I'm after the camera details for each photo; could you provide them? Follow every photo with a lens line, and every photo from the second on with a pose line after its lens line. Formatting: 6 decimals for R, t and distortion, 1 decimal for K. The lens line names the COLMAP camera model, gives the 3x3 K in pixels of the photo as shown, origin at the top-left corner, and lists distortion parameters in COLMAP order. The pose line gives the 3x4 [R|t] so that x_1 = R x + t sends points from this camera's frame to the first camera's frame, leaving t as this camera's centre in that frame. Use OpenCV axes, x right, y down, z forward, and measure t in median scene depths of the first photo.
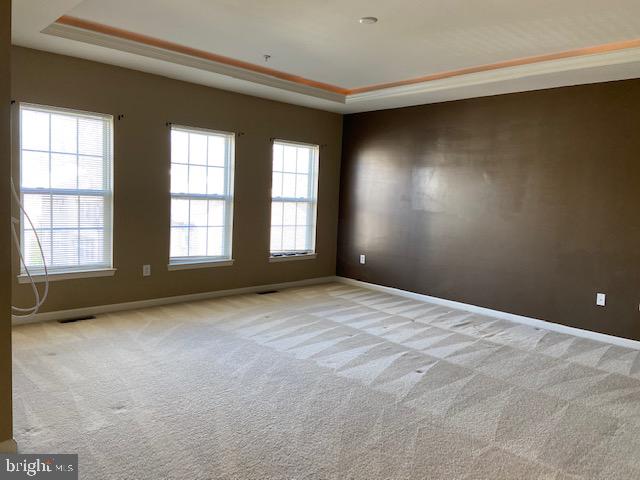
lens RADIAL K [[480.2, 0, 320.9], [0, 480.2, 240.3], [0, 0, 1]] dist [0.052604, -0.042908]
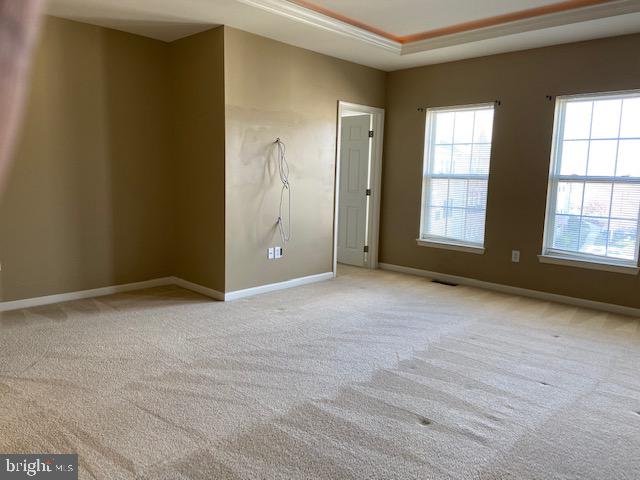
lens RADIAL K [[480.2, 0, 320.7], [0, 480.2, 238.5], [0, 0, 1]] dist [0.052604, -0.042908]
pose [[0.050504, 0.104310, -0.993262, 0.655854], [-0.102750, 0.989796, 0.098721, -0.032273], [0.993424, 0.097072, 0.060706, 0.624581]]
